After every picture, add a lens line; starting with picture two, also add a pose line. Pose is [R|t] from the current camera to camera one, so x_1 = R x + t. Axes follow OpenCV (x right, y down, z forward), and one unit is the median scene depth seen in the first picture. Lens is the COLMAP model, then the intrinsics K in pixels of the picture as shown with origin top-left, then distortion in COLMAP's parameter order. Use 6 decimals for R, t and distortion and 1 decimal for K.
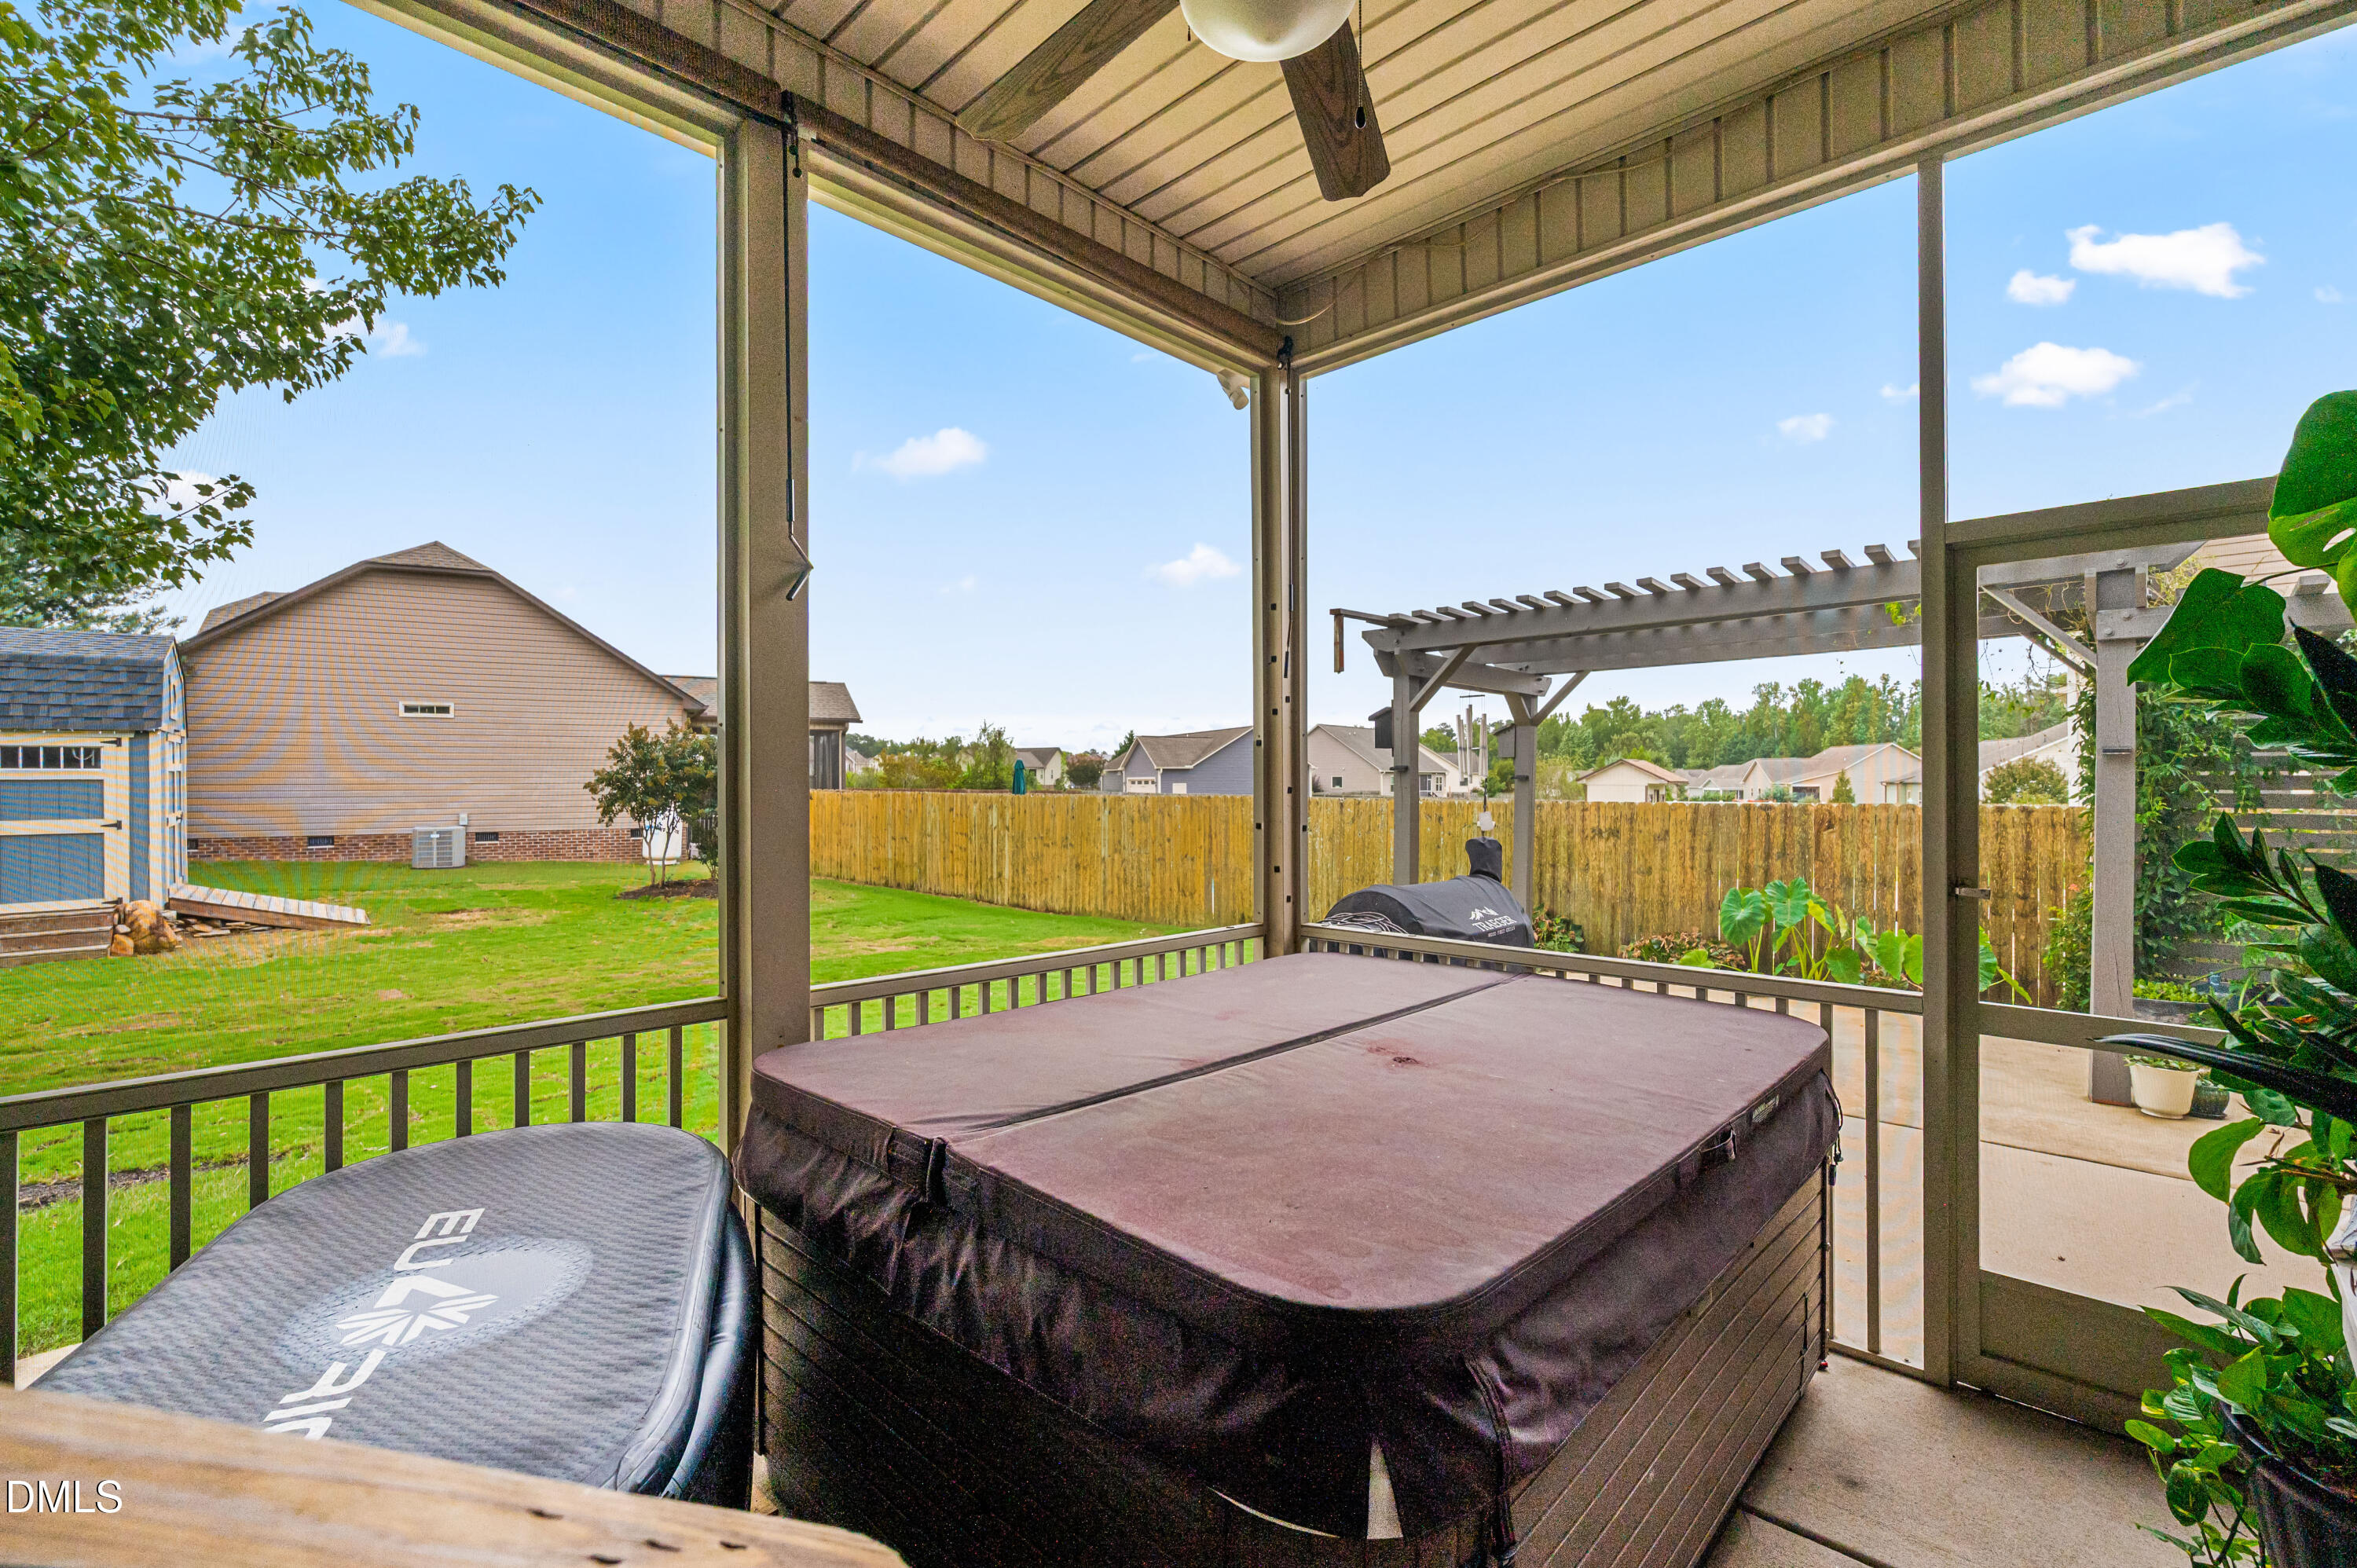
lens RADIAL K [[1038.7, 0, 1214.2], [0, 1038.7, 787.1], [0, 0, 1]] dist [-0.008285, 0.001240]
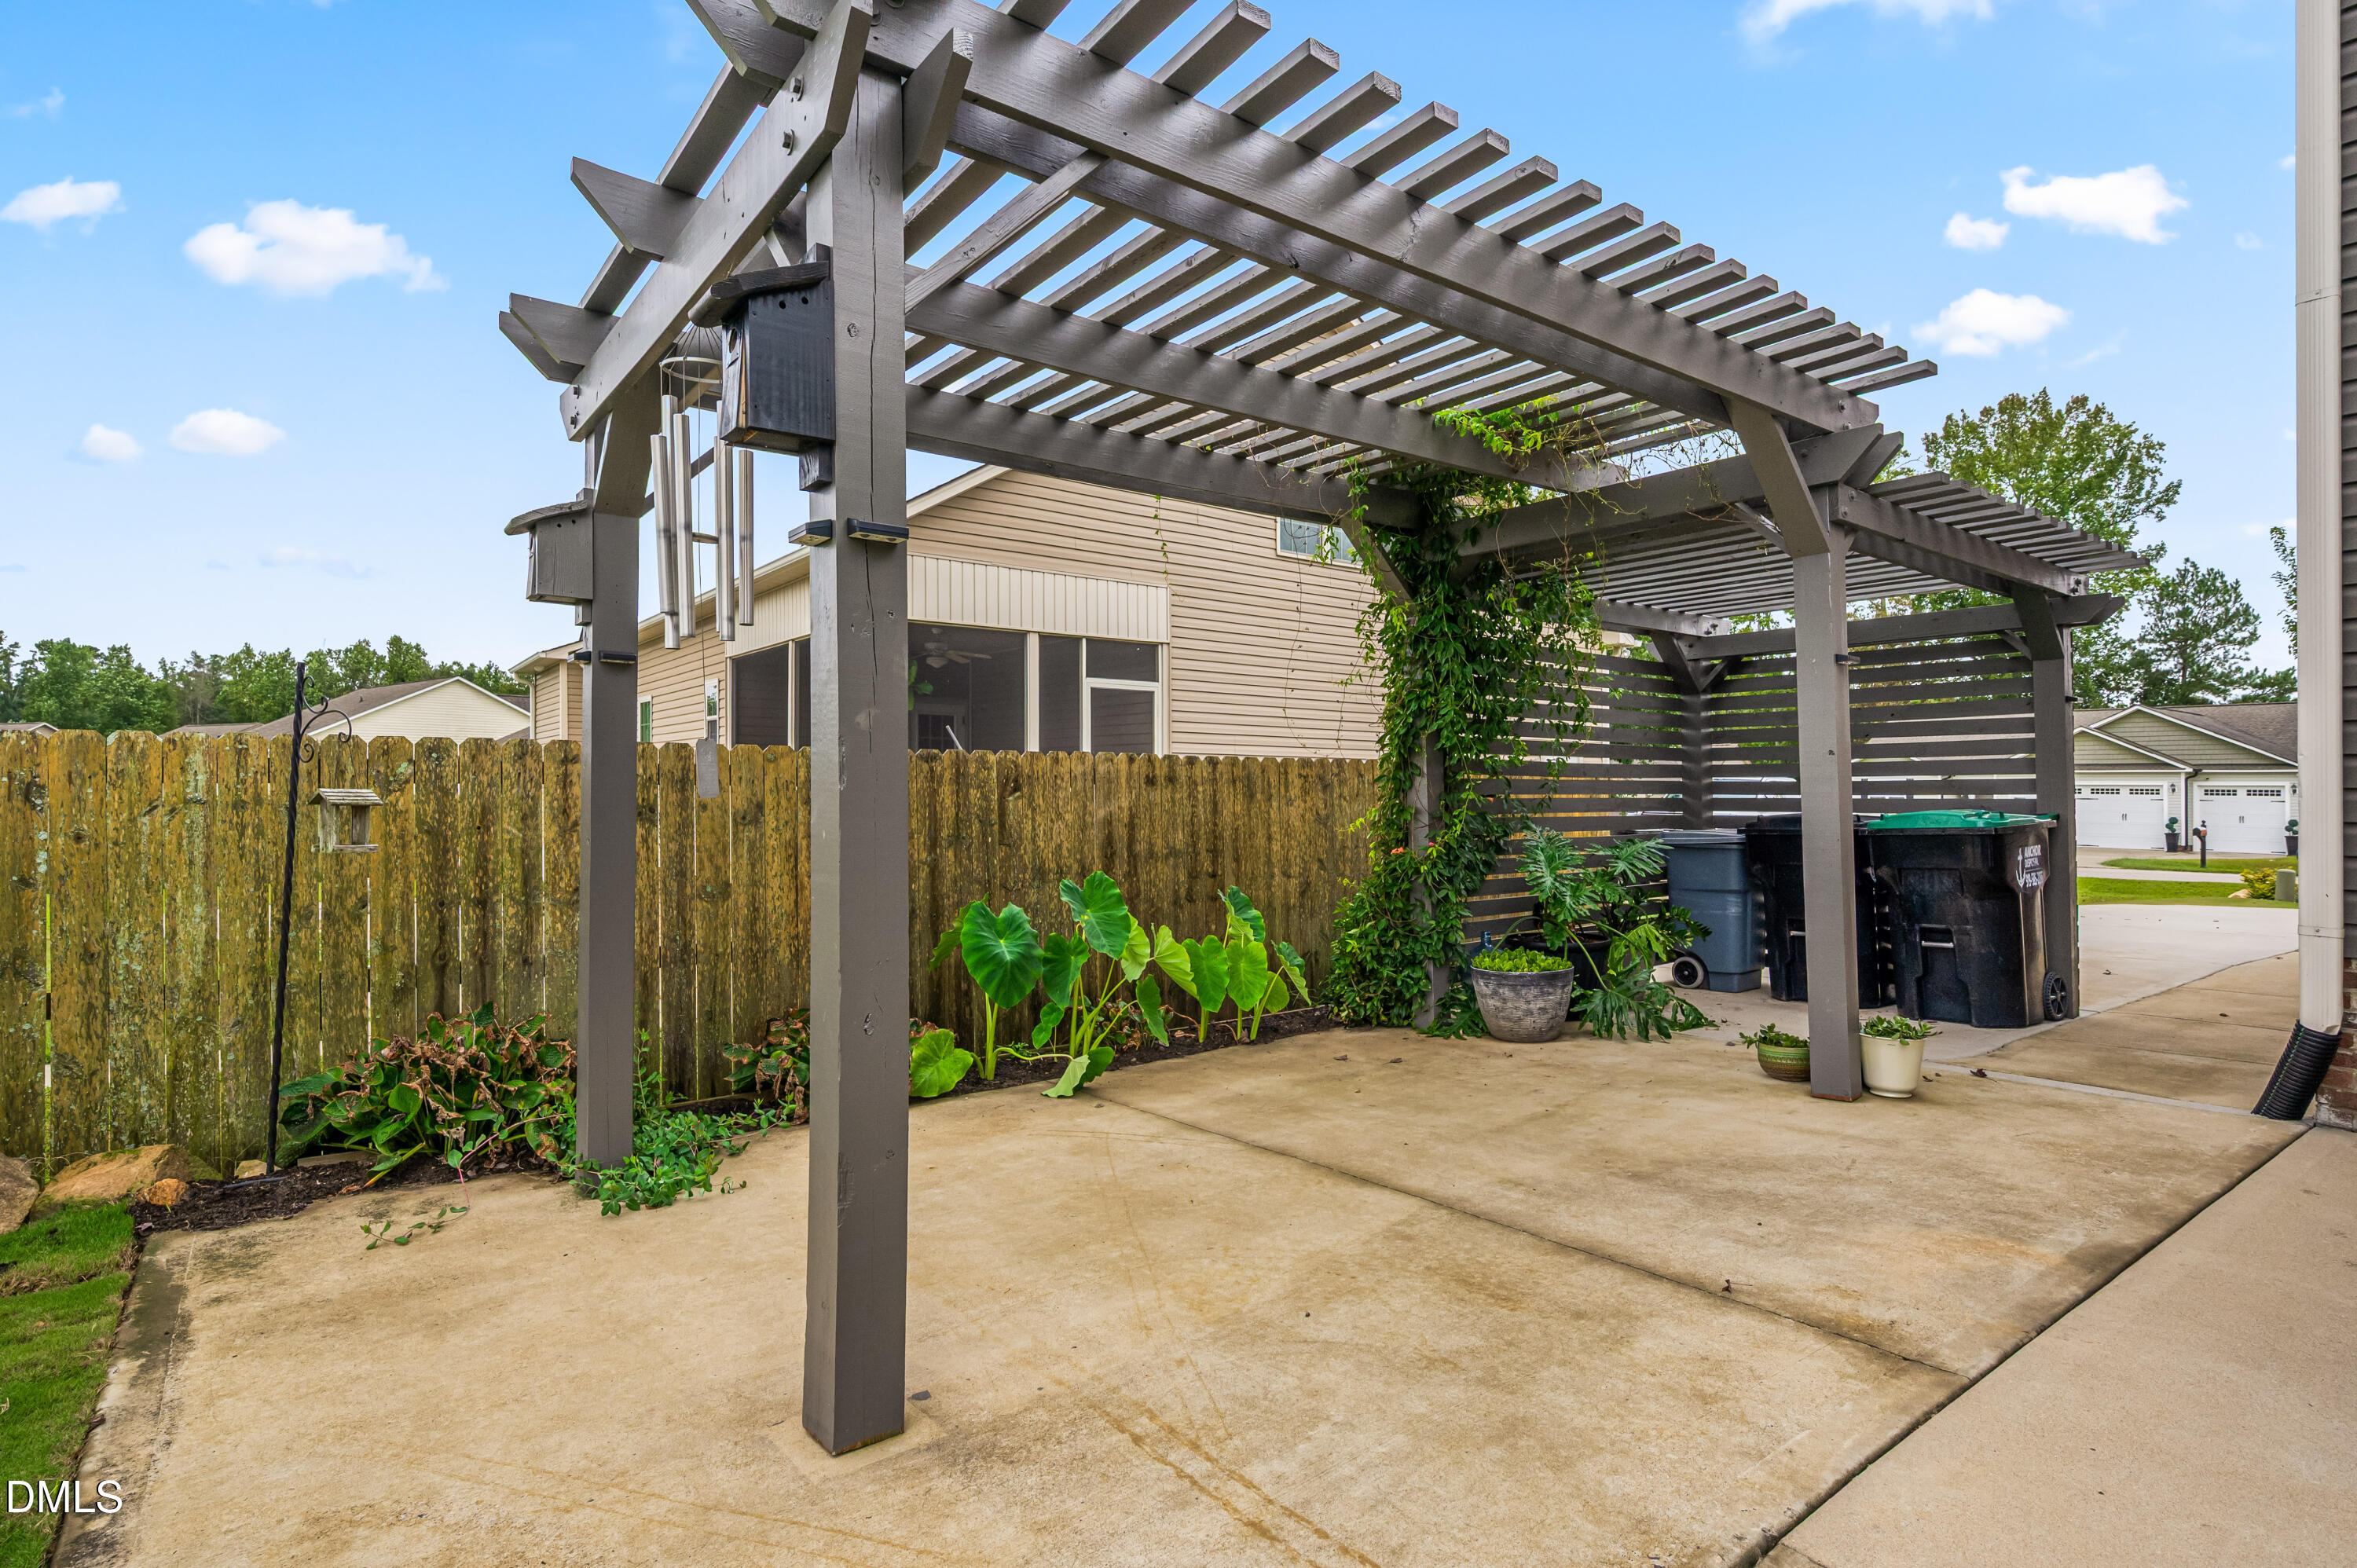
lens RADIAL K [[1174.7, 0, 1135.7], [0, 1174.7, 801.4], [0, 0, 1]] dist [0.012879, 0.001191]
pose [[0.191236, -0.012370, 0.981466, -0.066987], [-0.003347, 0.999907, 0.013255, 0.031906], [-0.981538, -0.005820, 0.191177, 0.699316]]
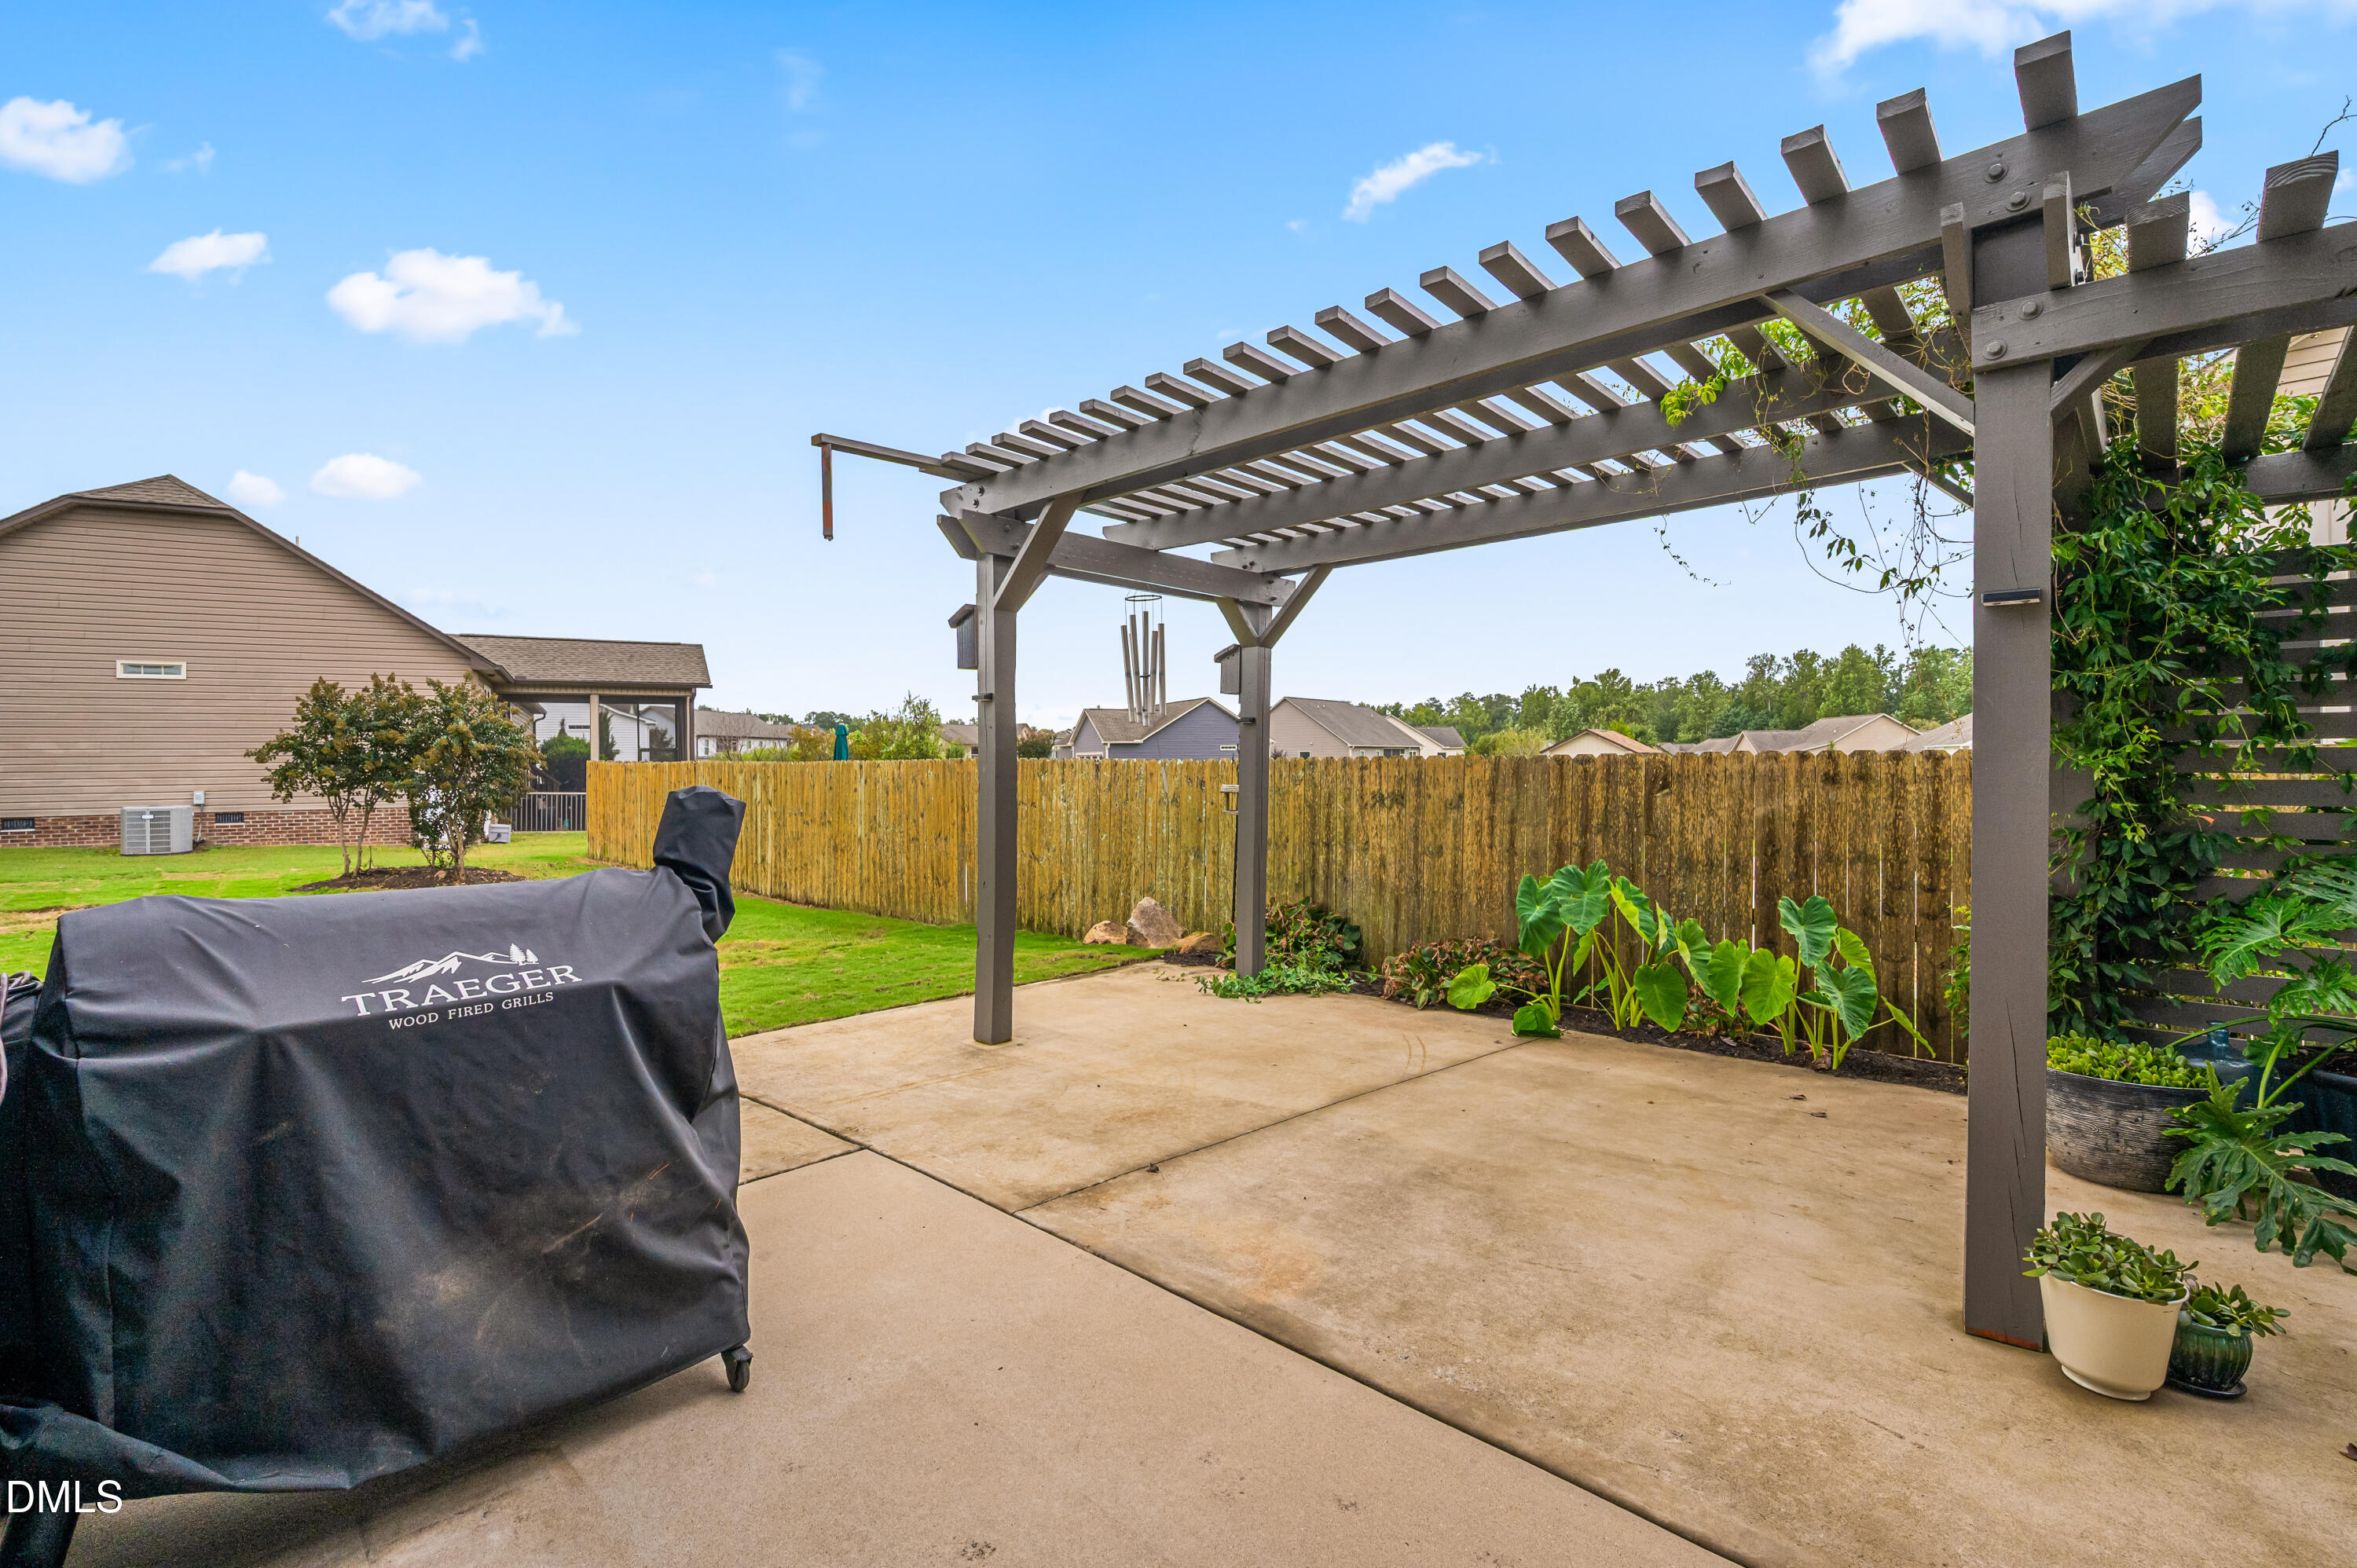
lens RADIAL K [[1038.7, 0, 1233.4], [0, 1038.7, 771.2], [0, 0, 1]] dist [-0.008285, 0.001240]
pose [[0.999957, -0.005195, 0.007652, 0.264561], [0.005164, 0.999978, 0.004152, 0.021117], [-0.007673, -0.004113, 0.999962, 0.272904]]
